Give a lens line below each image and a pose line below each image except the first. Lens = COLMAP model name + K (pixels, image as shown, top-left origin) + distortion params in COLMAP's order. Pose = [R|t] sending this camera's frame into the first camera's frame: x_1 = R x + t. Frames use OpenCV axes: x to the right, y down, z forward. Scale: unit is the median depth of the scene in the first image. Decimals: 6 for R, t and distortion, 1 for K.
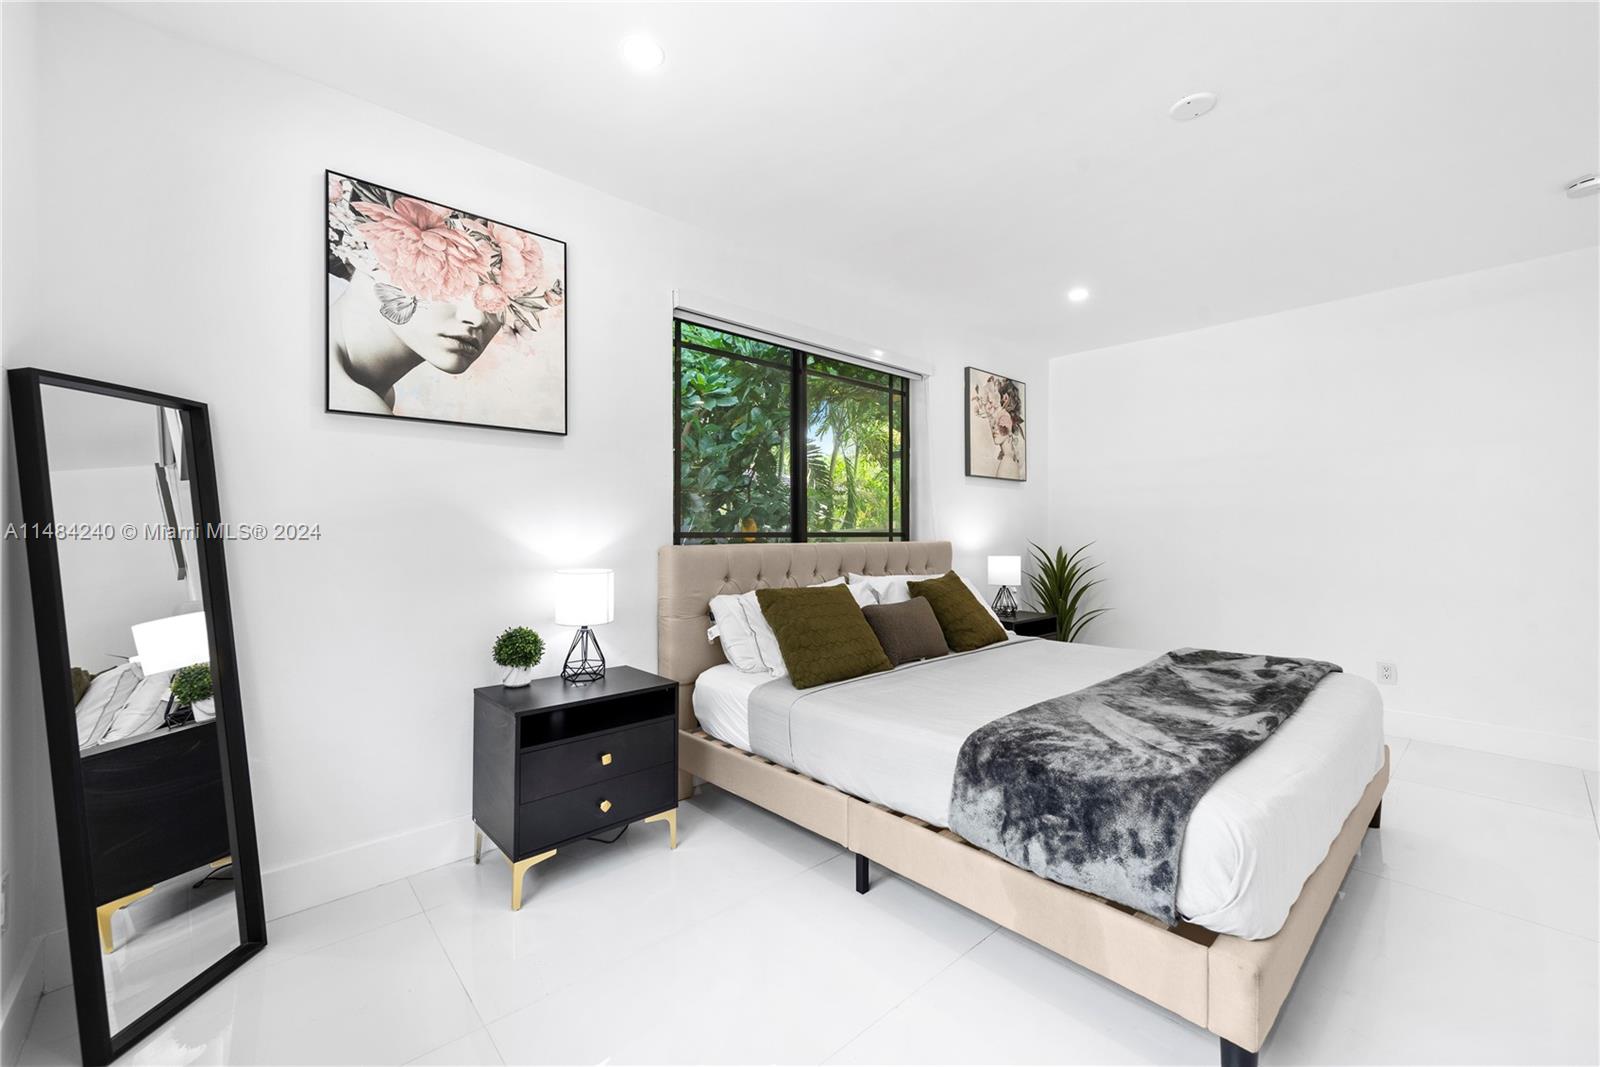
lens RADIAL K [[638.1, 0, 805.6], [0, 638.1, 528.2], [0, 0, 1]] dist [0.009996, -0.000047]
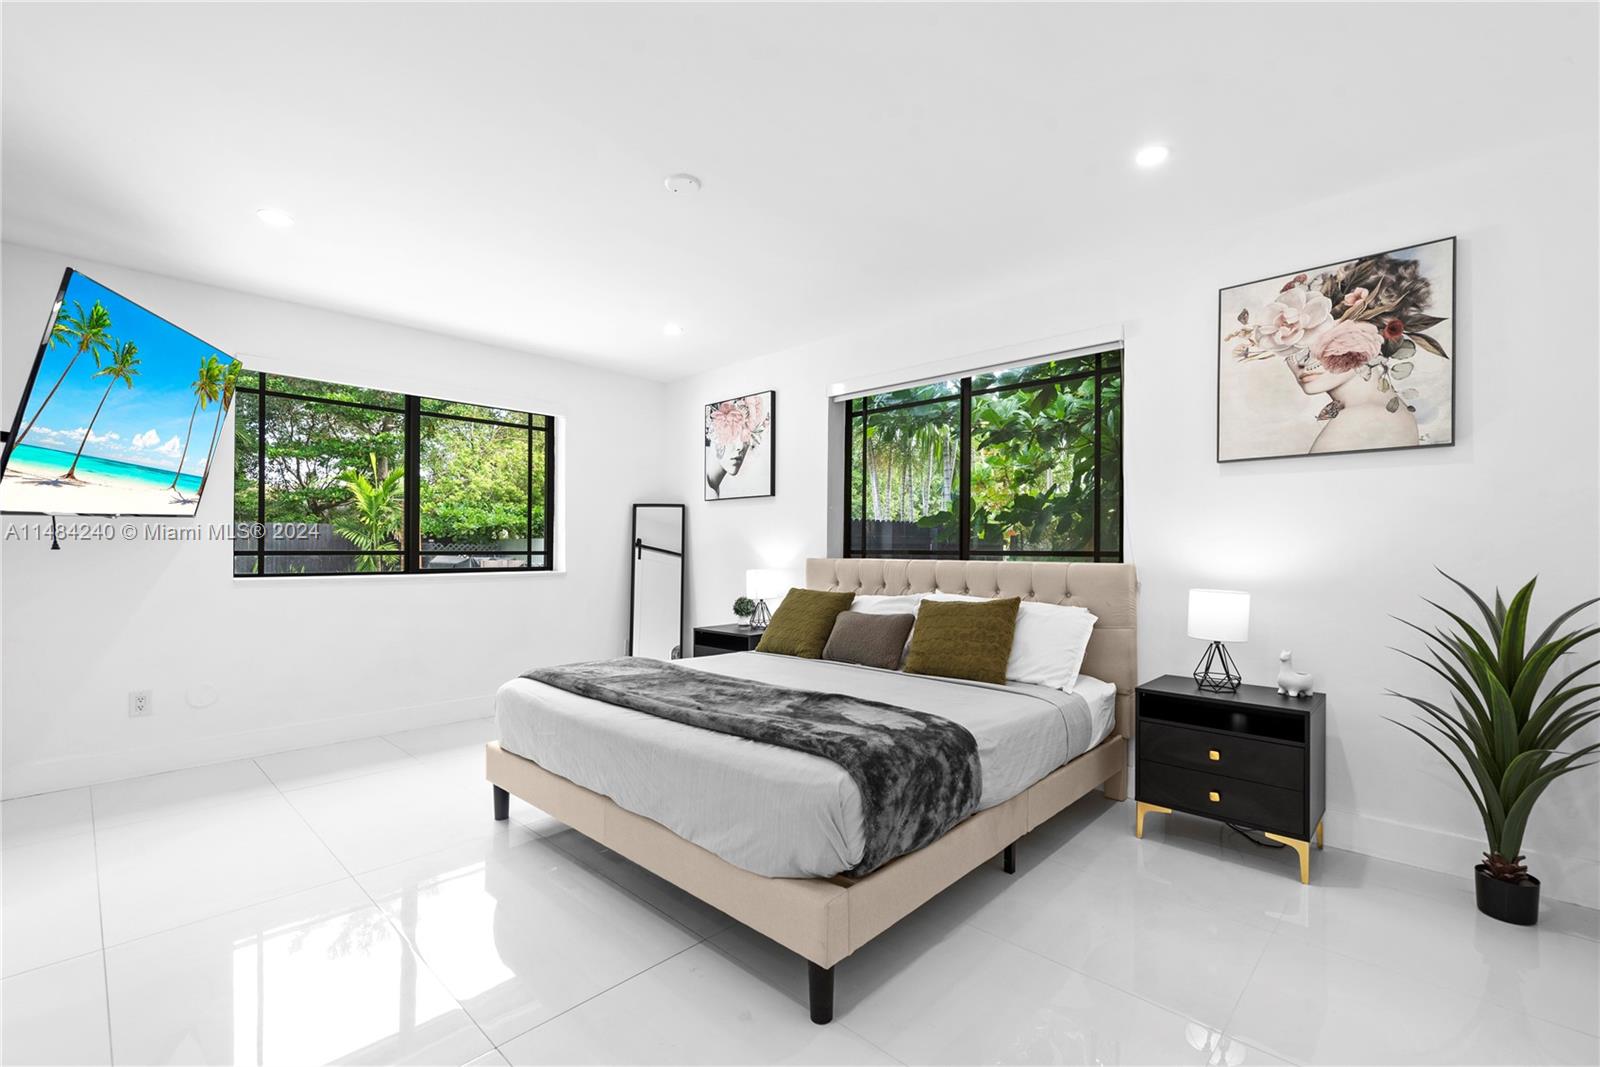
lens RADIAL K [[705.2, 0, 807.6], [0, 705.2, 540.9], [0, 0, 1]] dist [0.013852, -0.000277]
pose [[0.071374, -0.009147, -0.997408, 1.136297], [0.003145, 0.999955, -0.008945, 0.000837], [0.997445, -0.002499, 0.071399, 0.666637]]
